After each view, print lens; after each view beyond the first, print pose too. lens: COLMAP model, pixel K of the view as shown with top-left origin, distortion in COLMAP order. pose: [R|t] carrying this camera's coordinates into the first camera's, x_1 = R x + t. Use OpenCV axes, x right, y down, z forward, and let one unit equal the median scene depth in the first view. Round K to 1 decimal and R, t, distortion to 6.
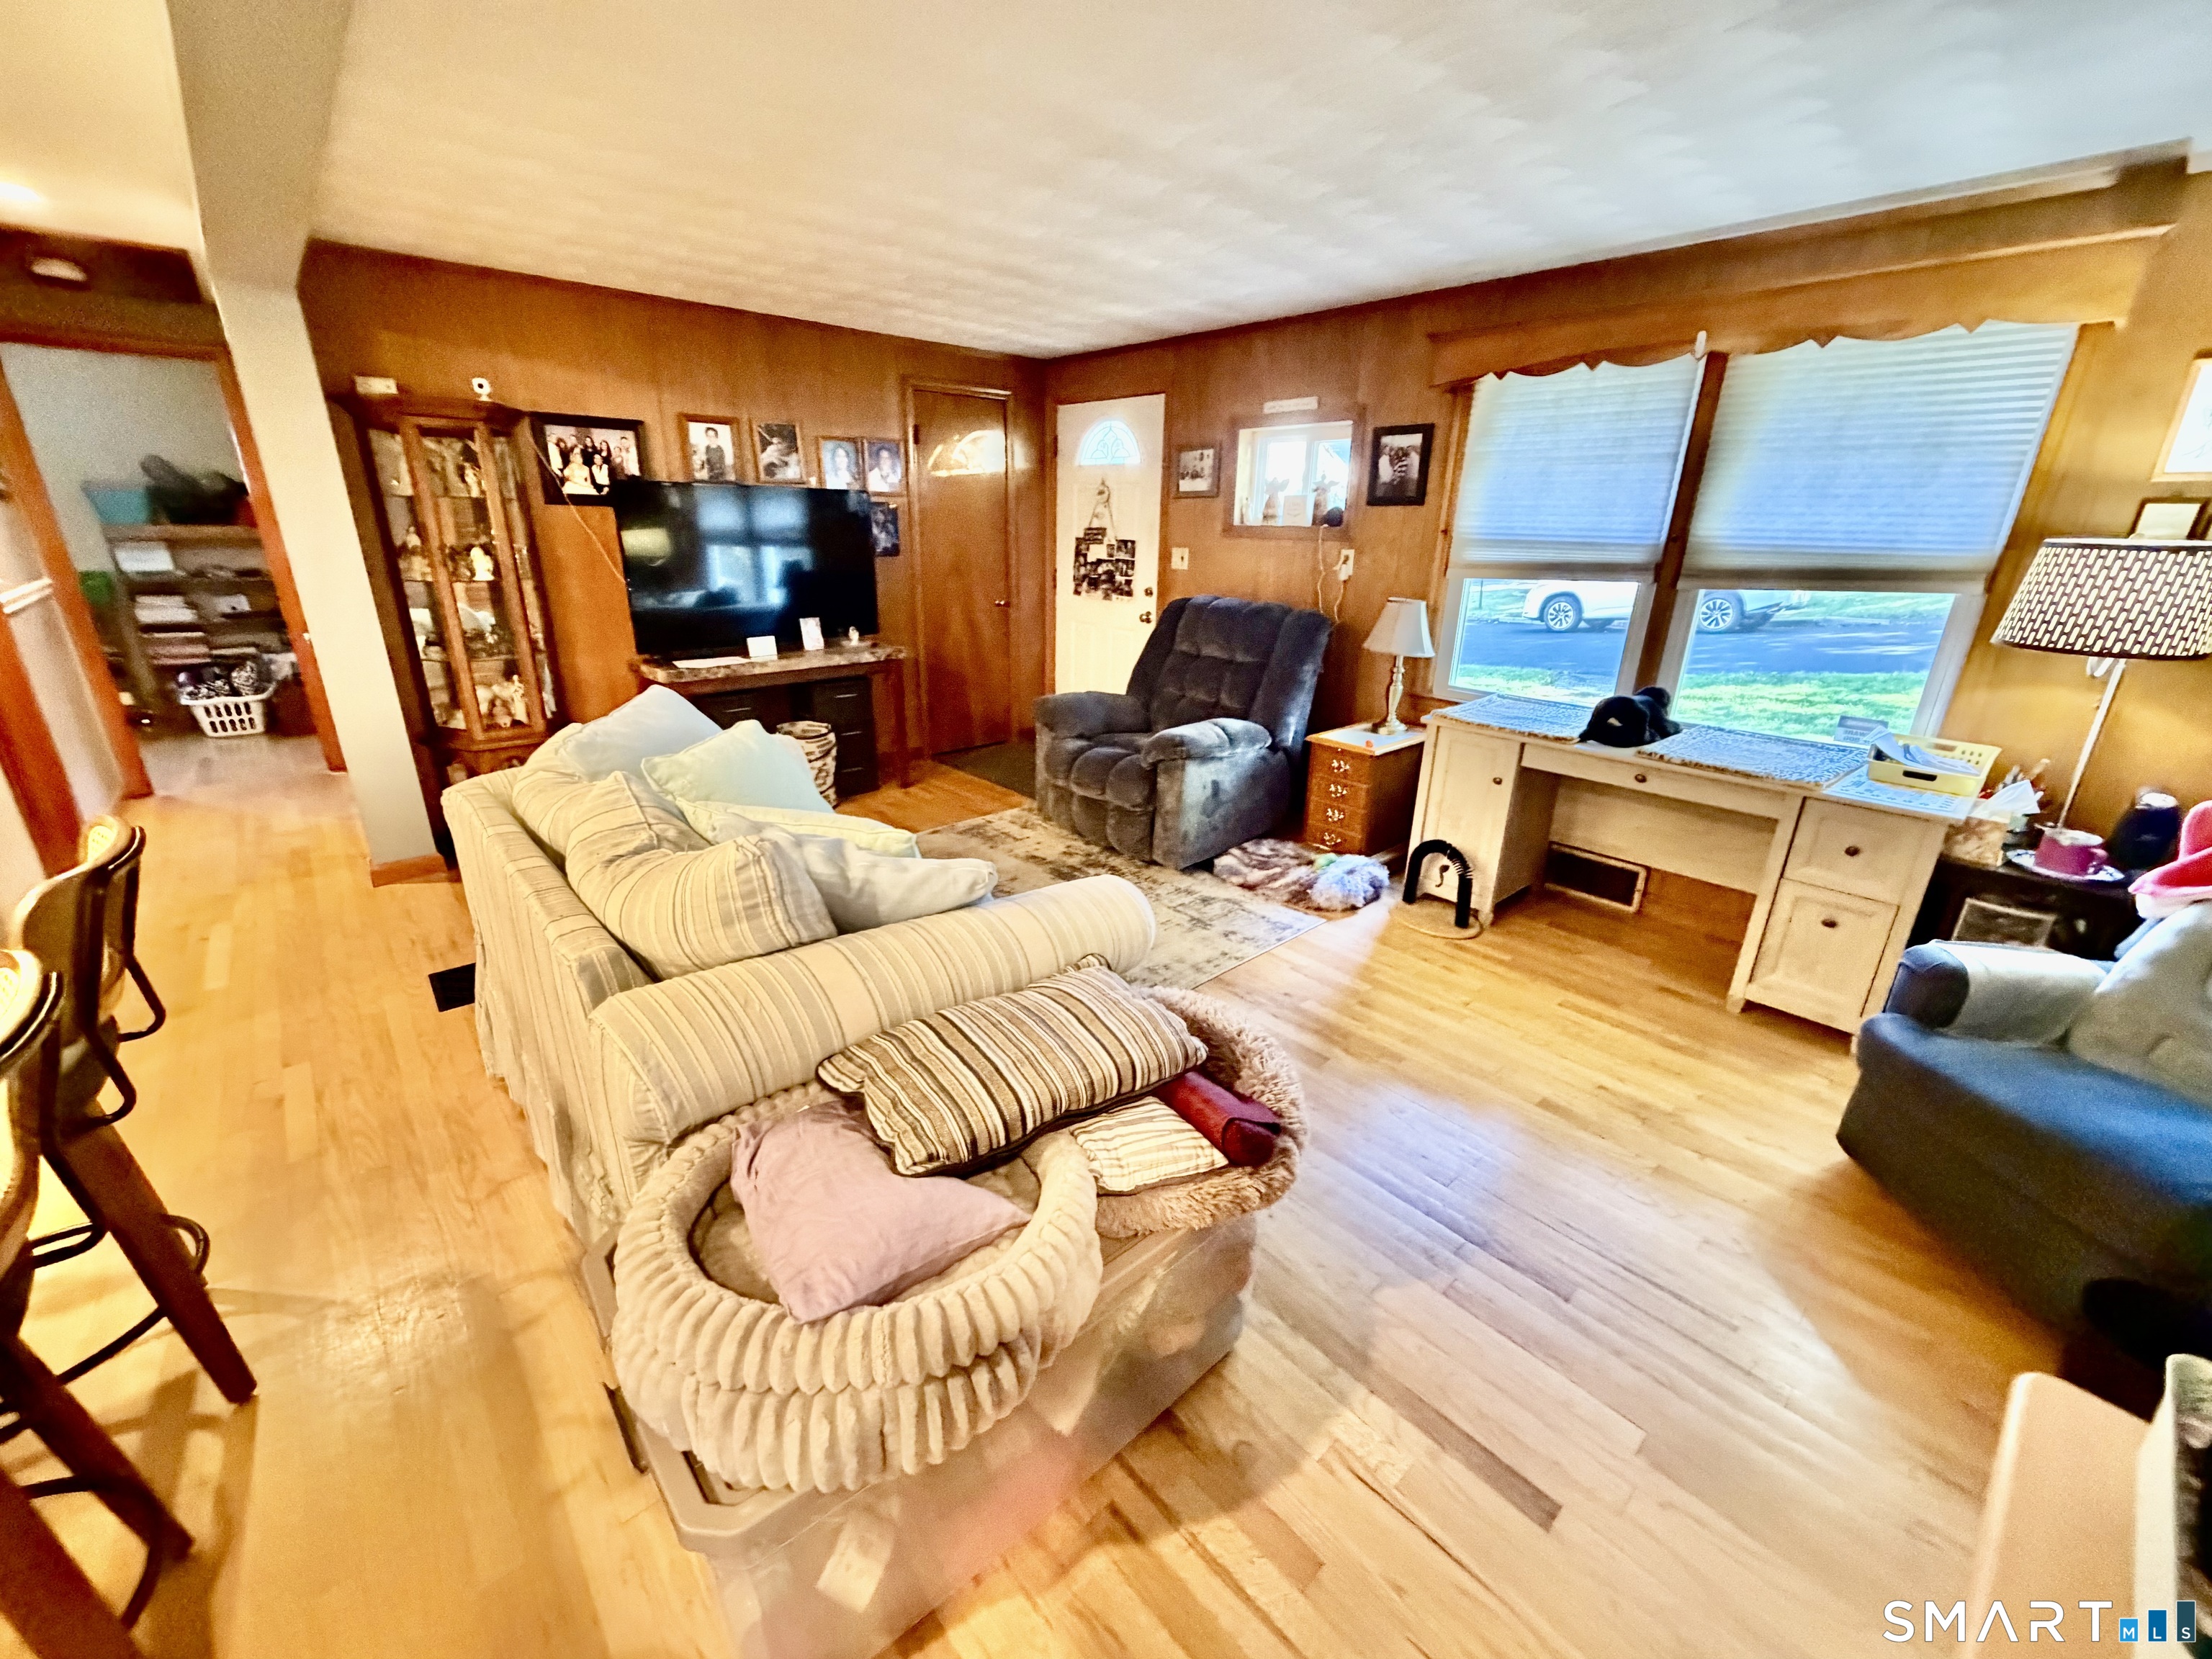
lens RADIAL K [[880.2, 0, 1113.9], [0, 880.2, 830.3], [0, 0, 1]] dist [-0.001054, 0.000031]
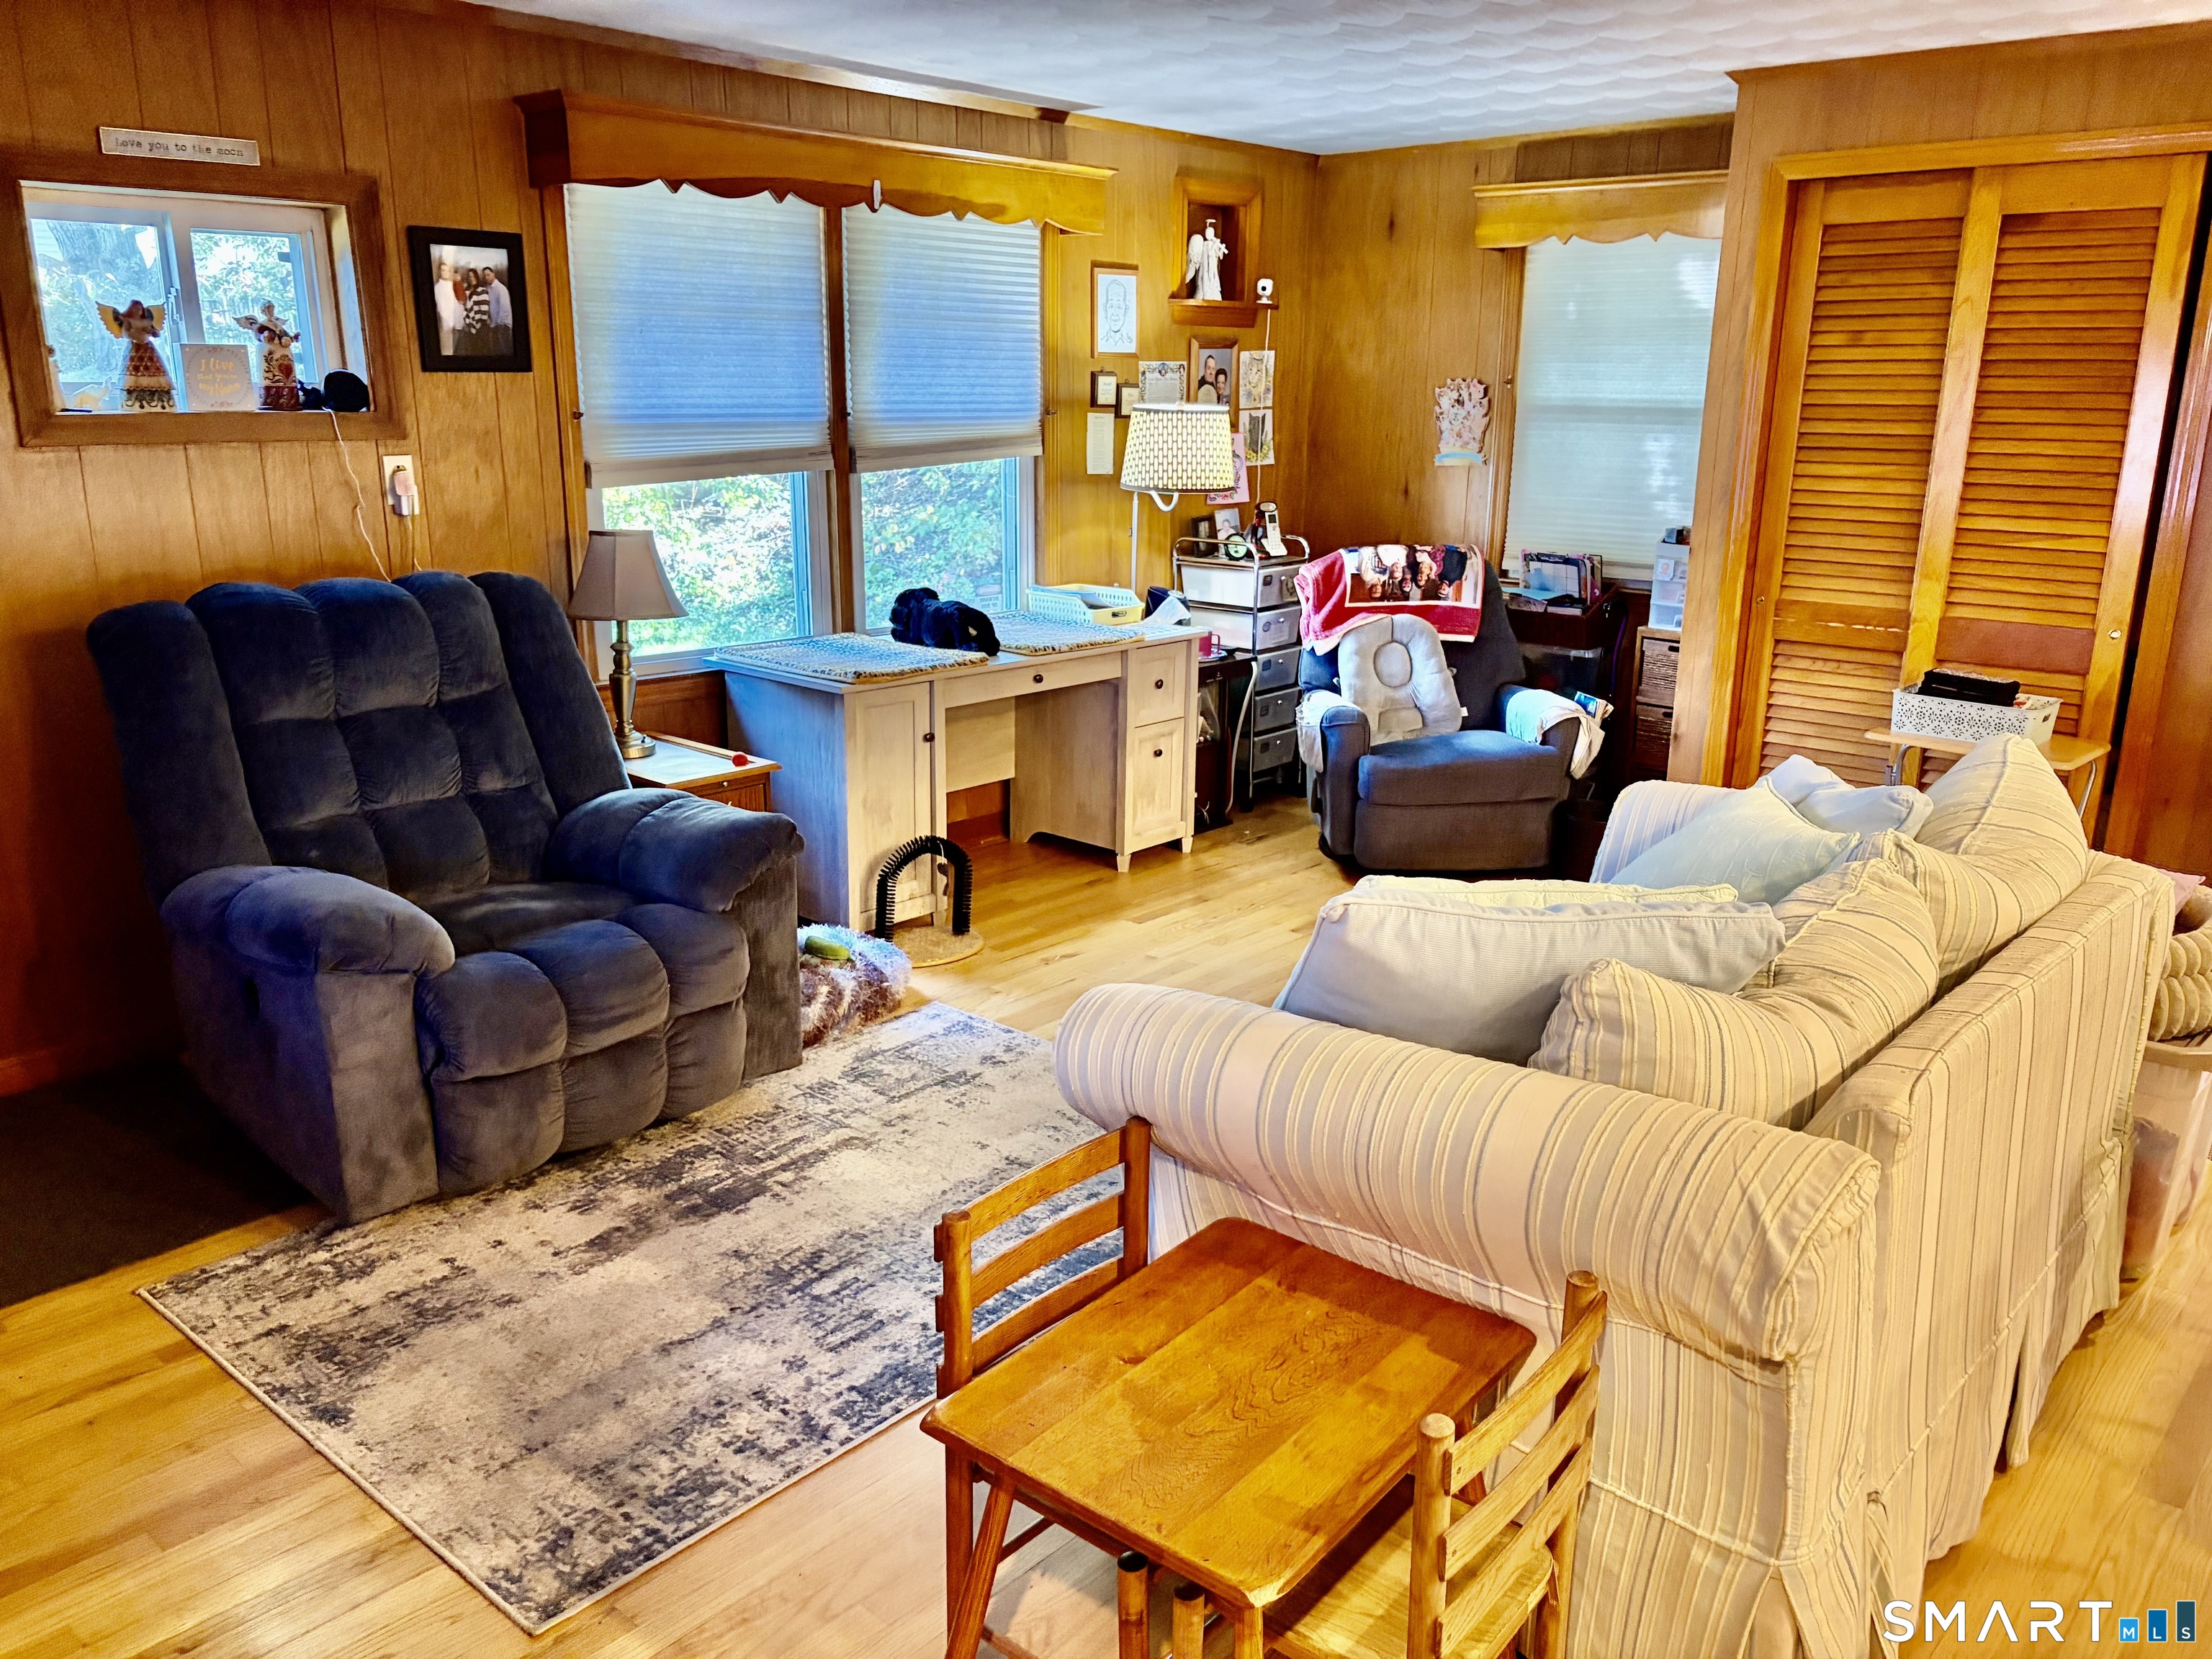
lens RADIAL K [[1682.3, 0, 1113.6], [0, 1682.3, 834.2], [0, 0, 1]] dist [0.042763, -0.048667]
pose [[-0.104834, -0.277918, 0.954867, -0.841552], [0.317176, 0.900672, 0.296967, -0.307005], [-0.942555, 0.333993, -0.006272, 0.753228]]
